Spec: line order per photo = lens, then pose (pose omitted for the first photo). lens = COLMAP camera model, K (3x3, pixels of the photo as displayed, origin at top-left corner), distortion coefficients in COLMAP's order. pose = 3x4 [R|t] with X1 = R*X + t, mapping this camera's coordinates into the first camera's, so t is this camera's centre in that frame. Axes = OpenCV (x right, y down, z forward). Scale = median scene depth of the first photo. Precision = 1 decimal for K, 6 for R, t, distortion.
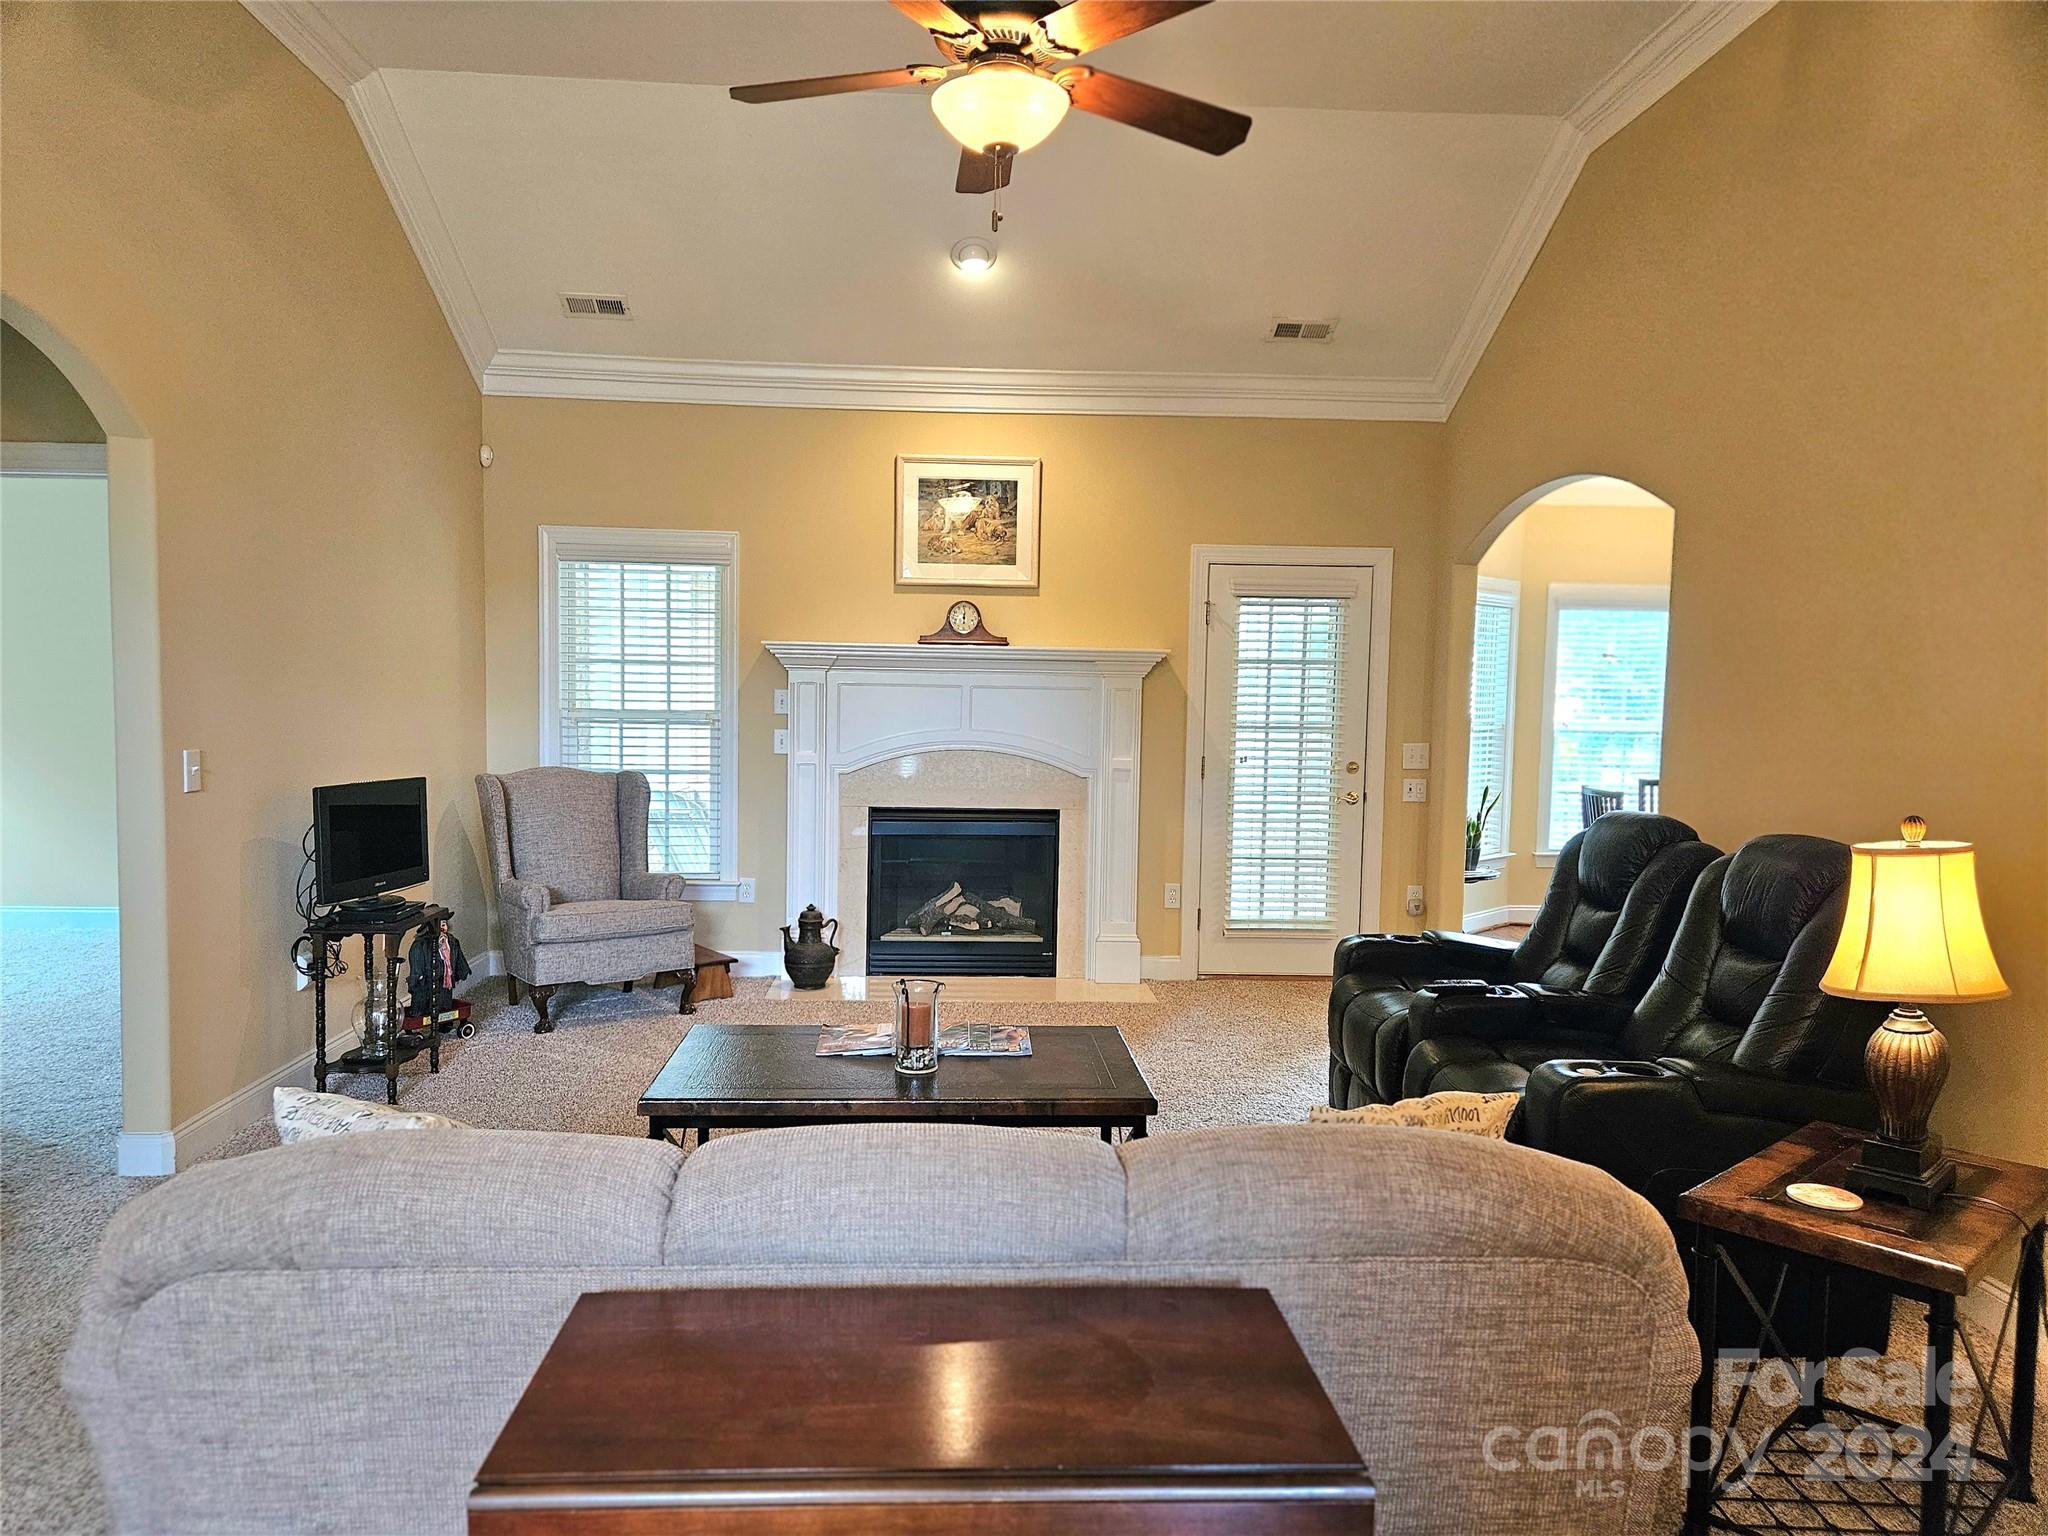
lens RADIAL K [[1366.7, 0, 993.2], [0, 1366.7, 792.2], [0, 0, 1]] dist [0.103679, -0.113673]
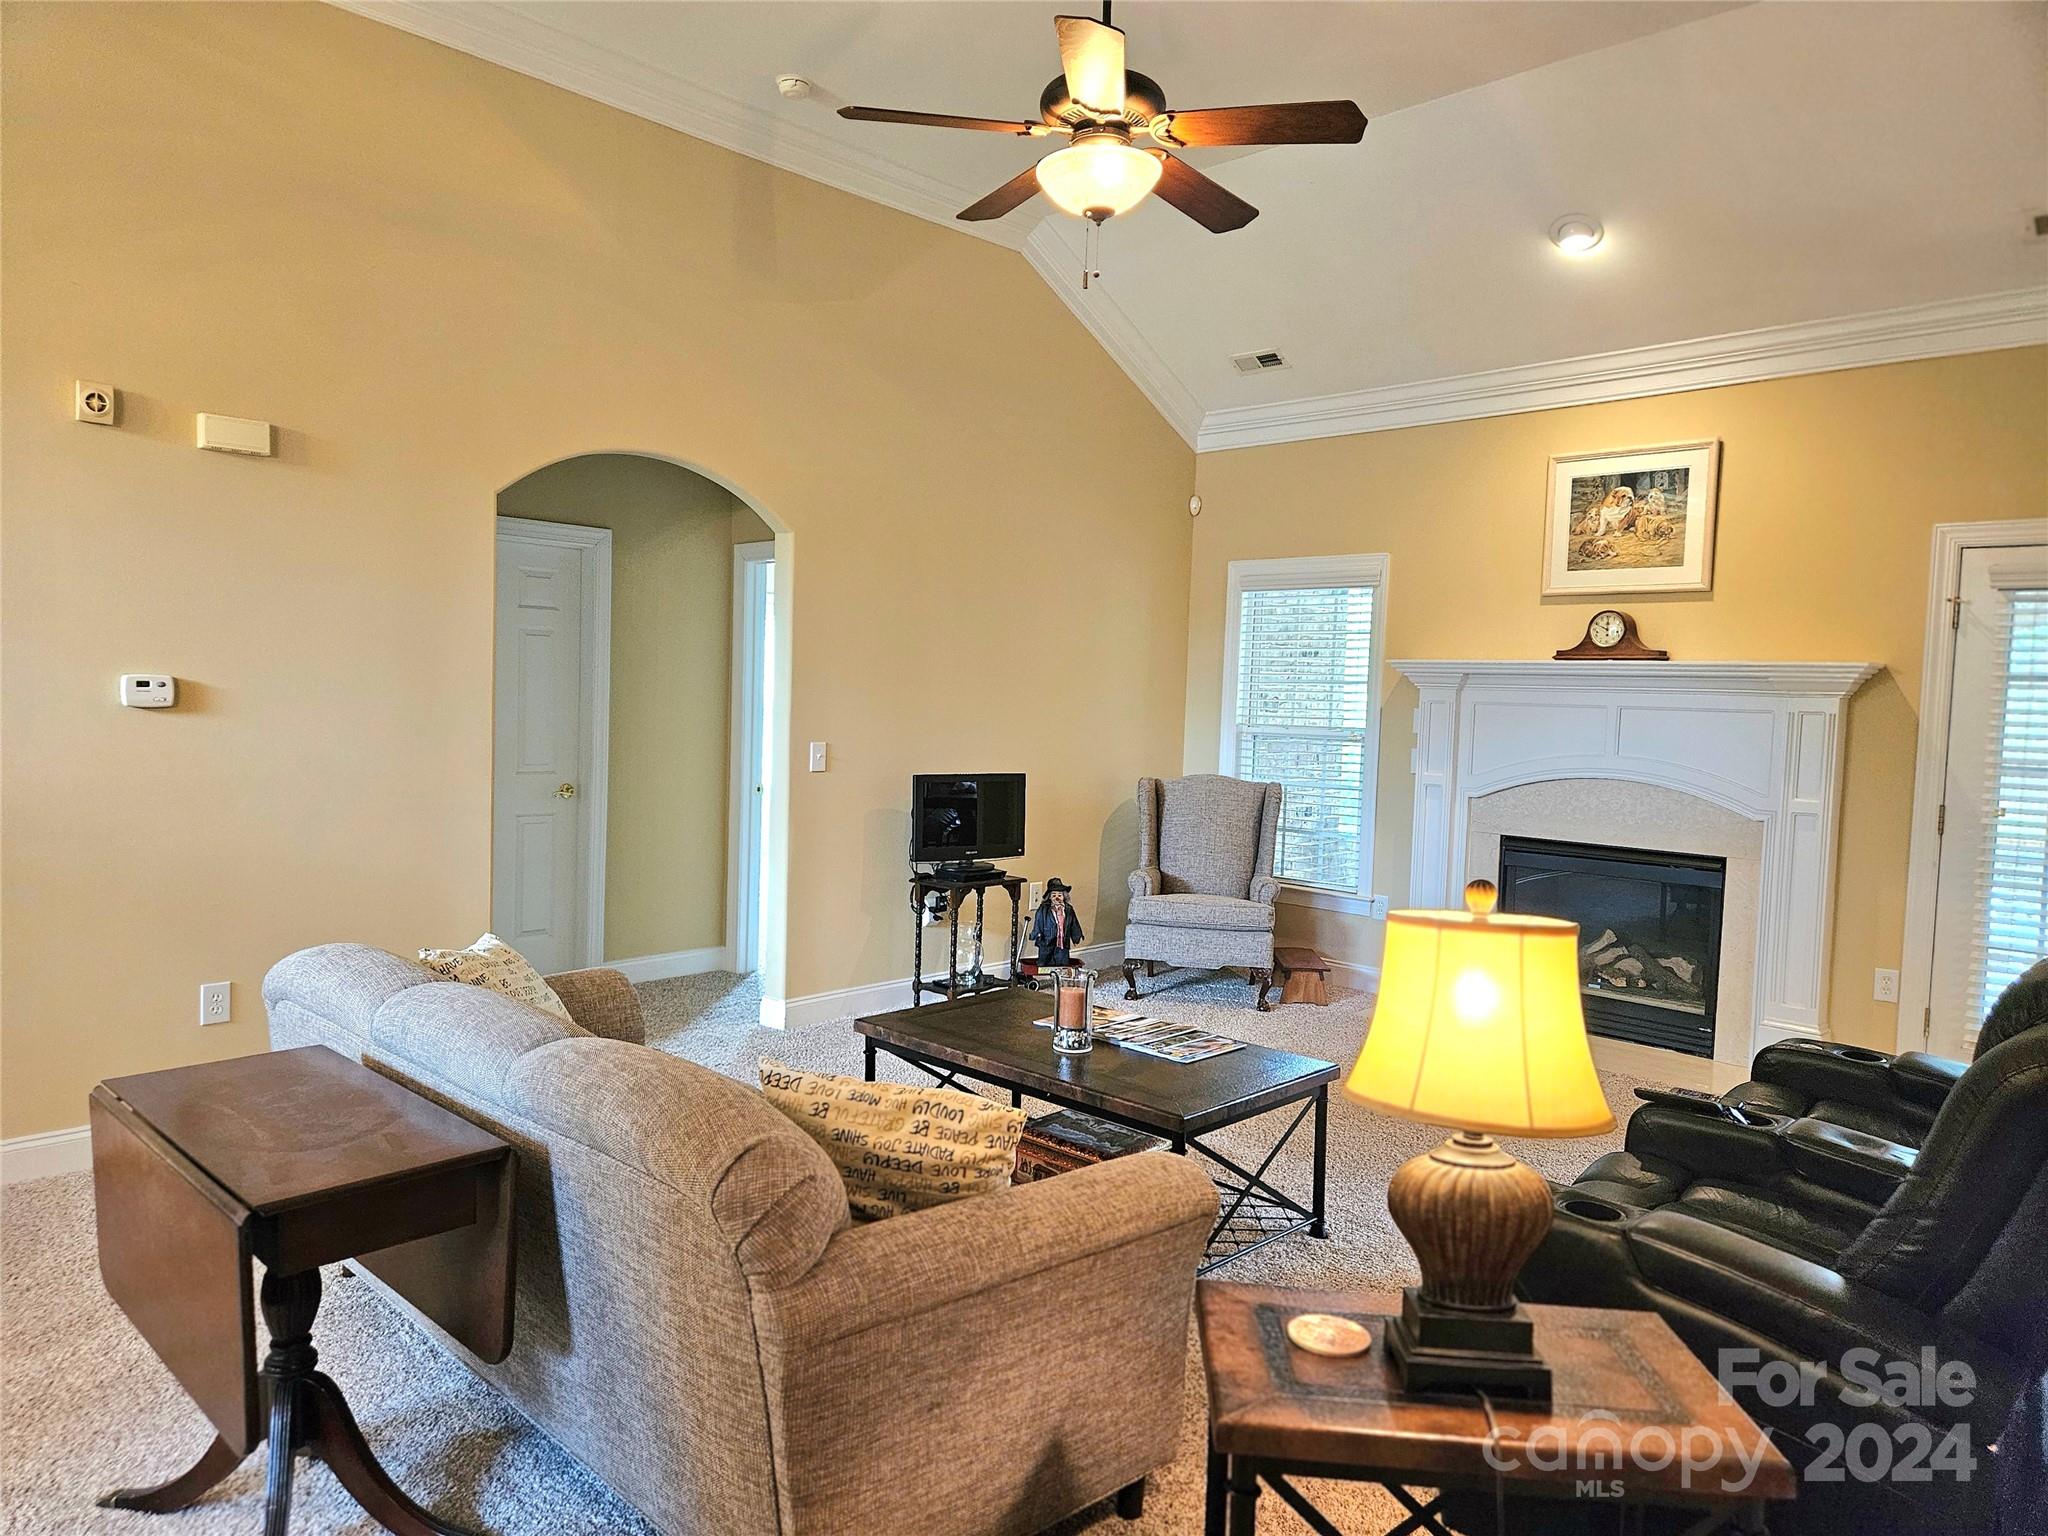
lens RADIAL K [[1377.2, 0, 1014.2], [0, 1377.2, 779.6], [0, 0, 1]] dist [0.100715, -0.091313]
pose [[0.678553, 0.051698, -0.732730, 0.383331], [-0.071675, 0.997420, 0.003998, -0.006777], [0.731047, 0.049806, 0.680507, 0.108650]]
